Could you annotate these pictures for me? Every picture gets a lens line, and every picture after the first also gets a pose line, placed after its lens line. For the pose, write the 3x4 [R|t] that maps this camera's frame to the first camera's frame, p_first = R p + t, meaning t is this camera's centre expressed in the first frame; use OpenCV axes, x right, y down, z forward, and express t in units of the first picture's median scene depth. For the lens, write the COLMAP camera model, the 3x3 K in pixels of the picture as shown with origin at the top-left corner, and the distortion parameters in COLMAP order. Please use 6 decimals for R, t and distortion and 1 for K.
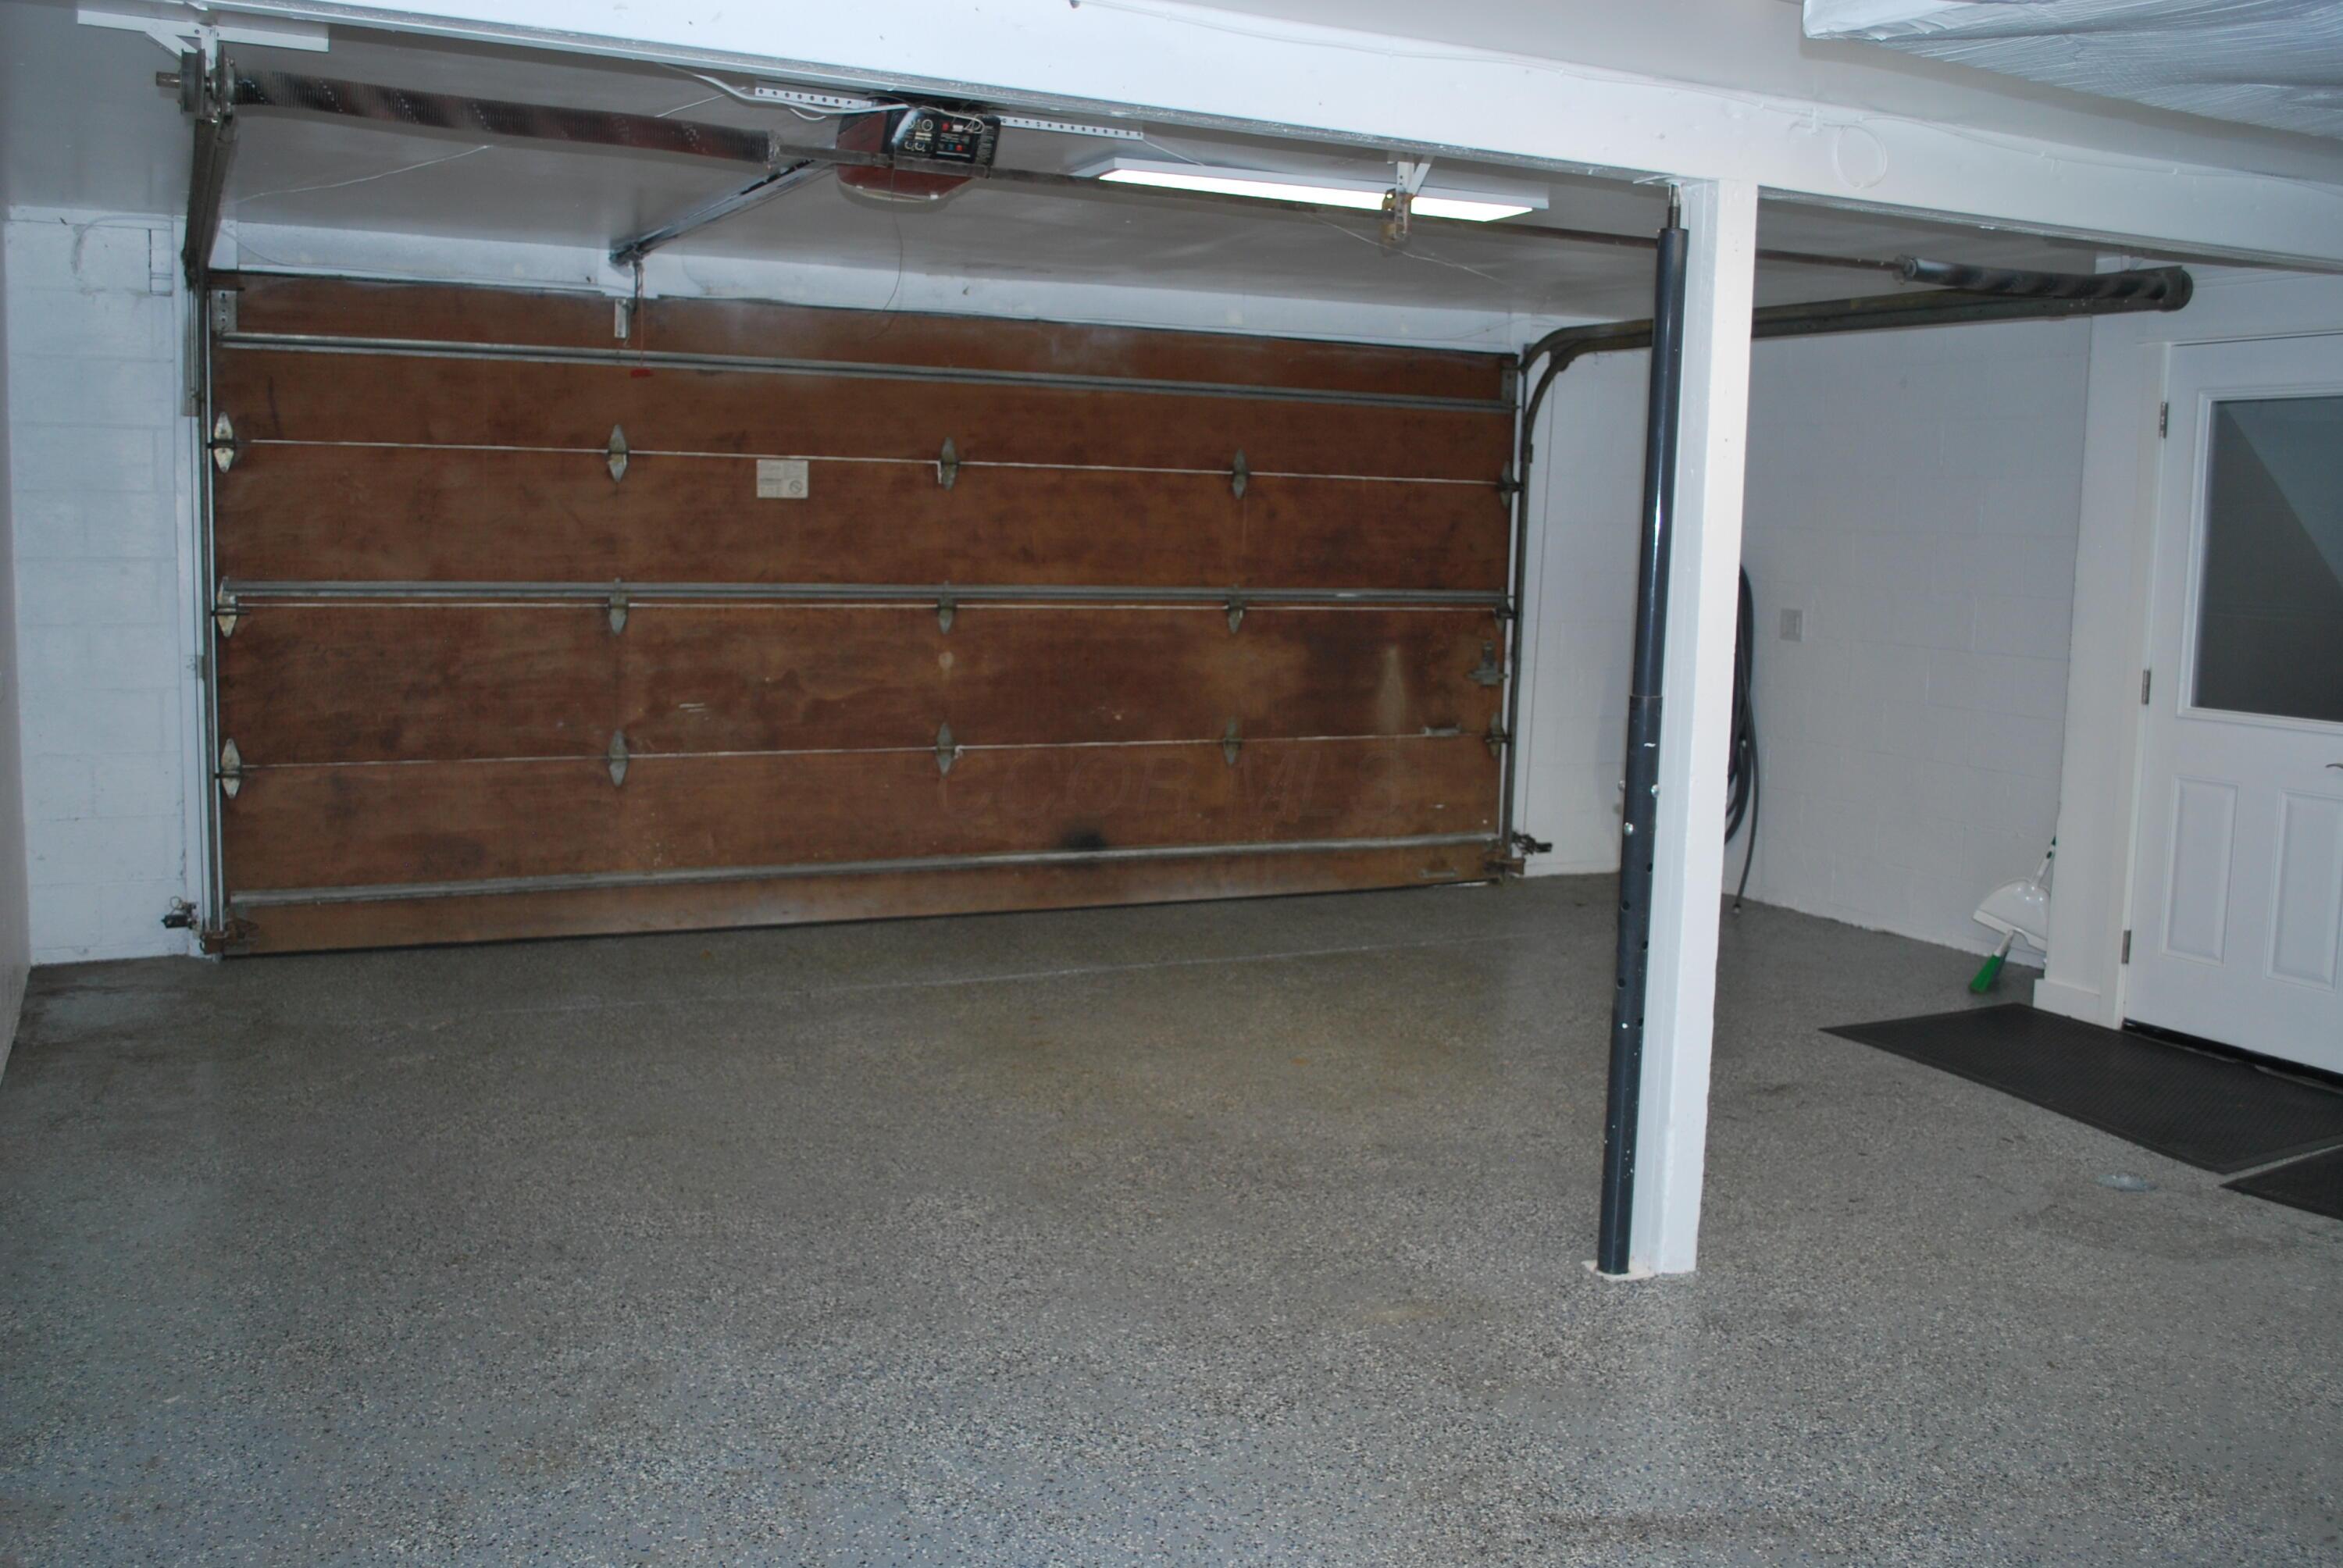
lens RADIAL K [[2115.9, 0, 1171.5], [0, 2115.9, 784.0], [0, 0, 1]] dist [-0.053720, -0.011080]
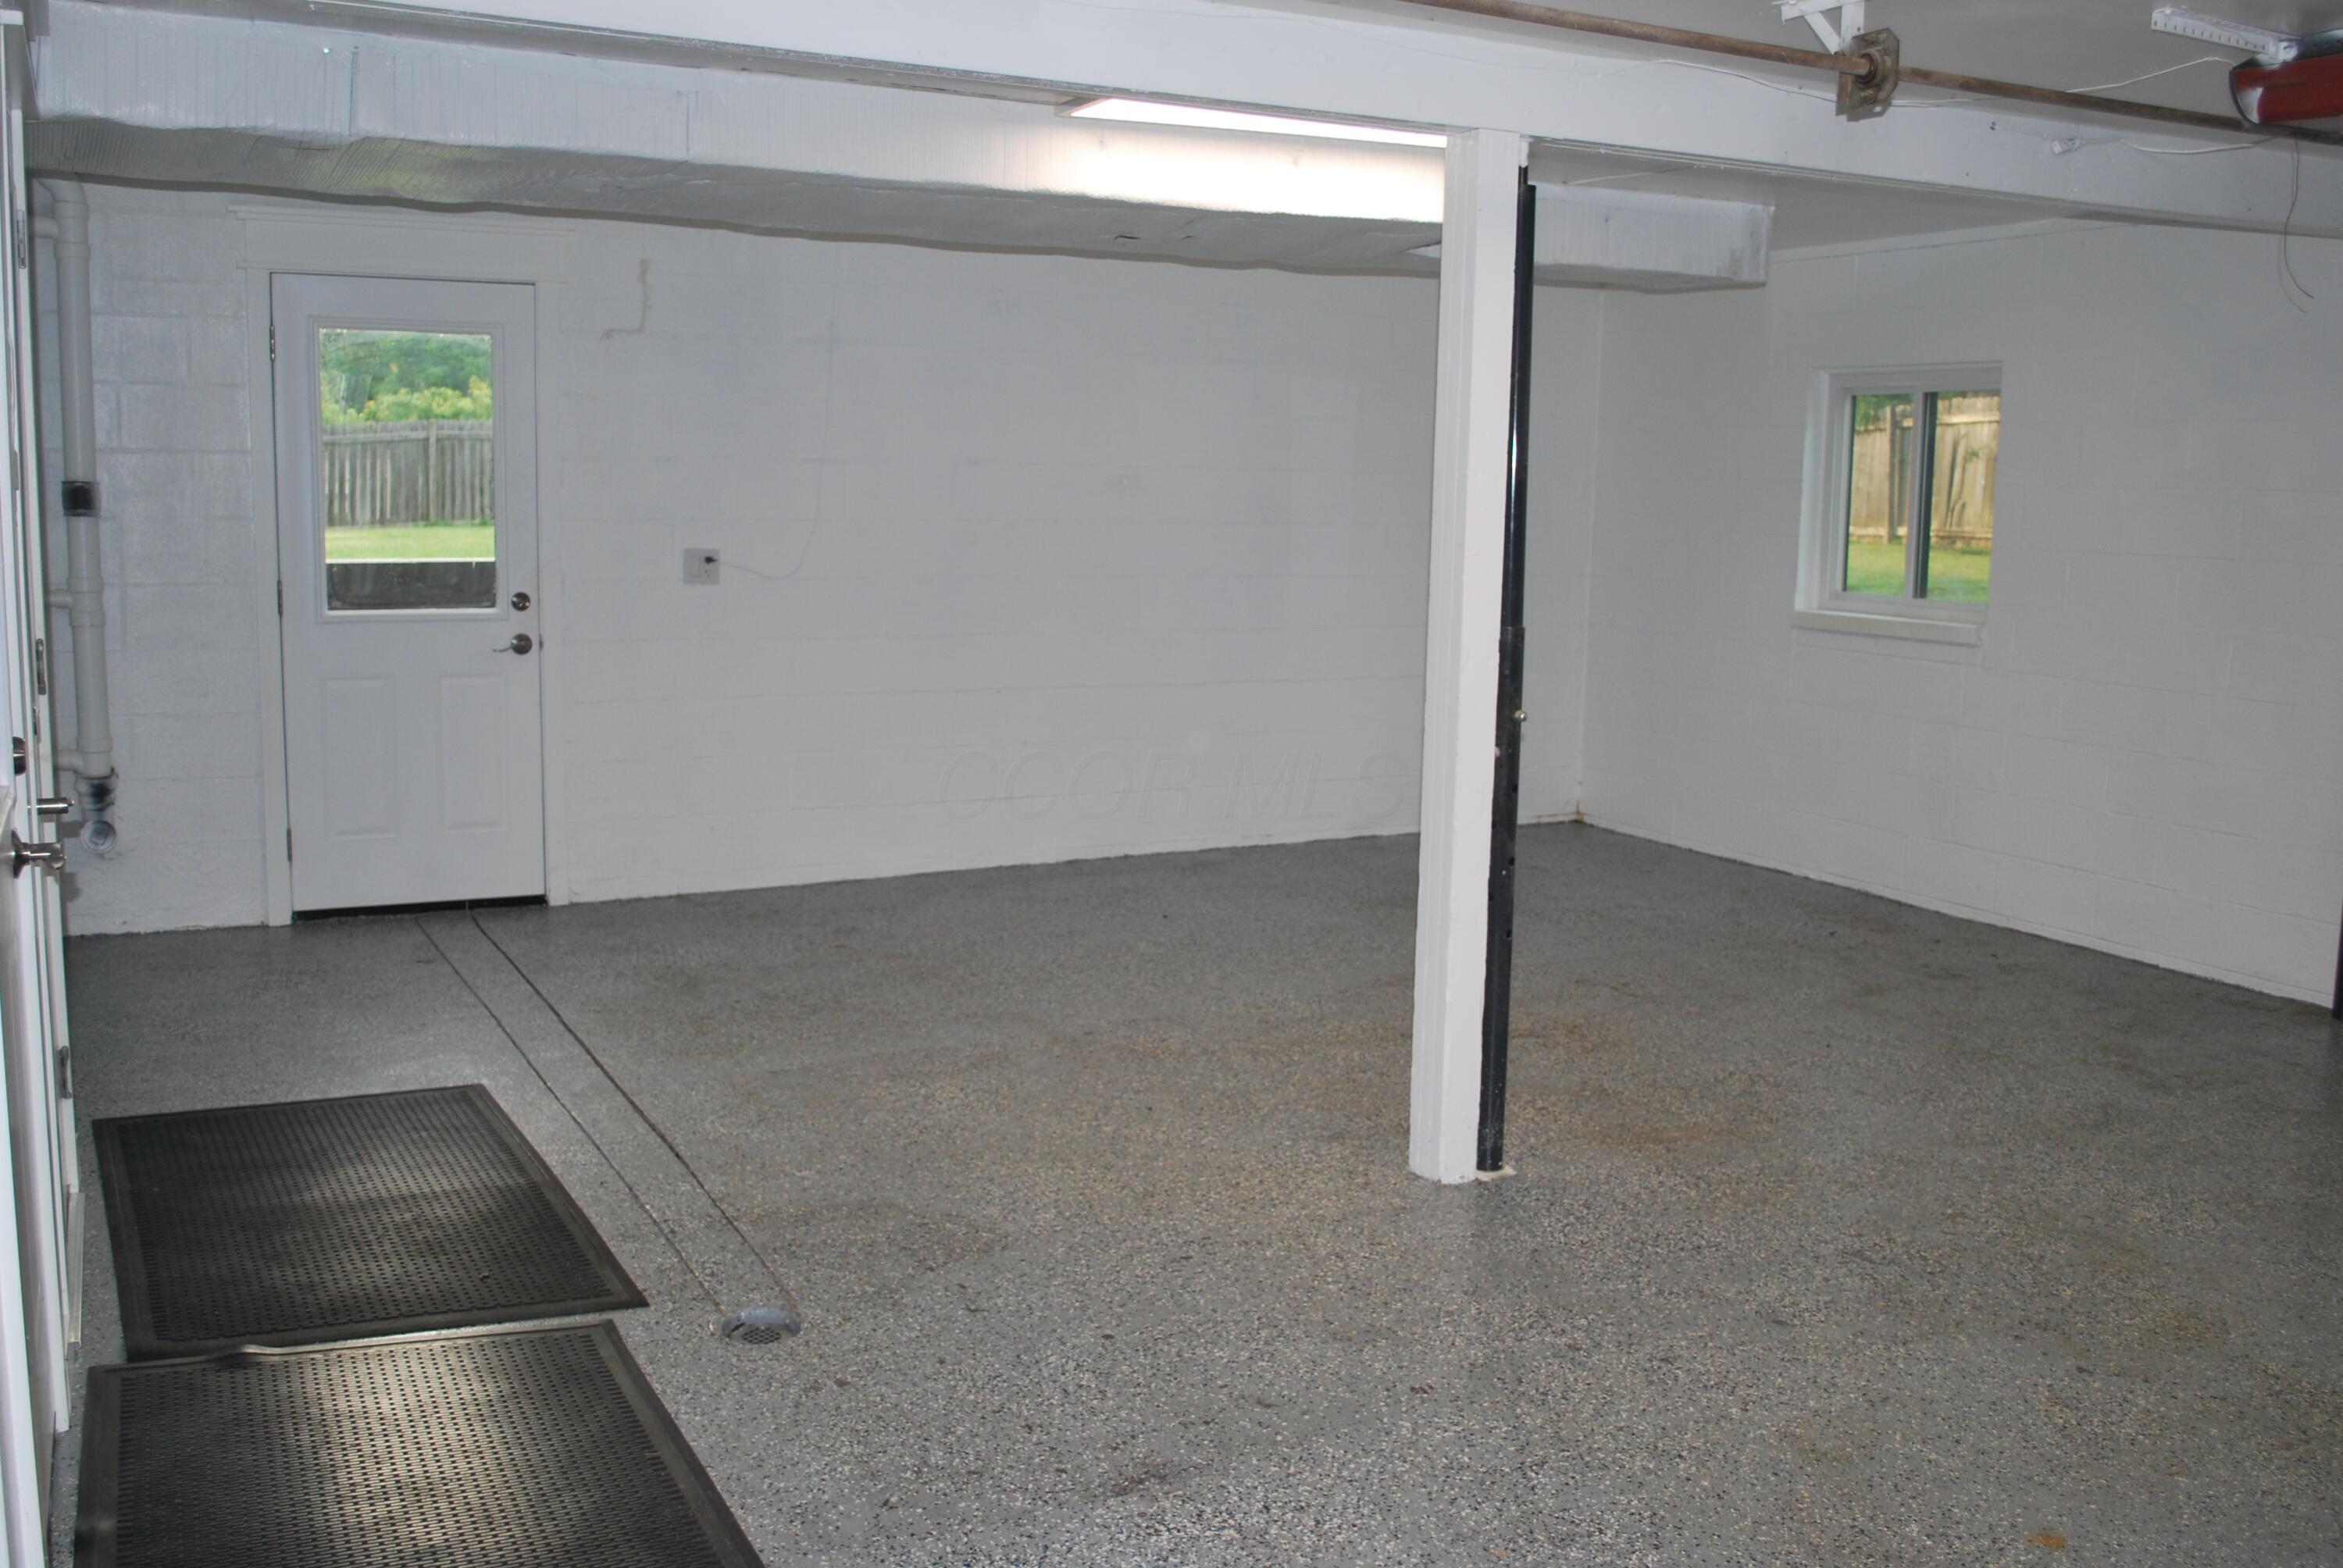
lens RADIAL K [[2115.9, 0, 1171.5], [0, 2115.9, 784.0], [0, 0, 1]] dist [-0.053720, -0.011080]
pose [[-0.998708, -0.045033, -0.023547, 0.388385], [-0.049642, 0.963628, 0.262595, -0.220183], [0.010866, 0.263424, -0.964619, 1.904208]]
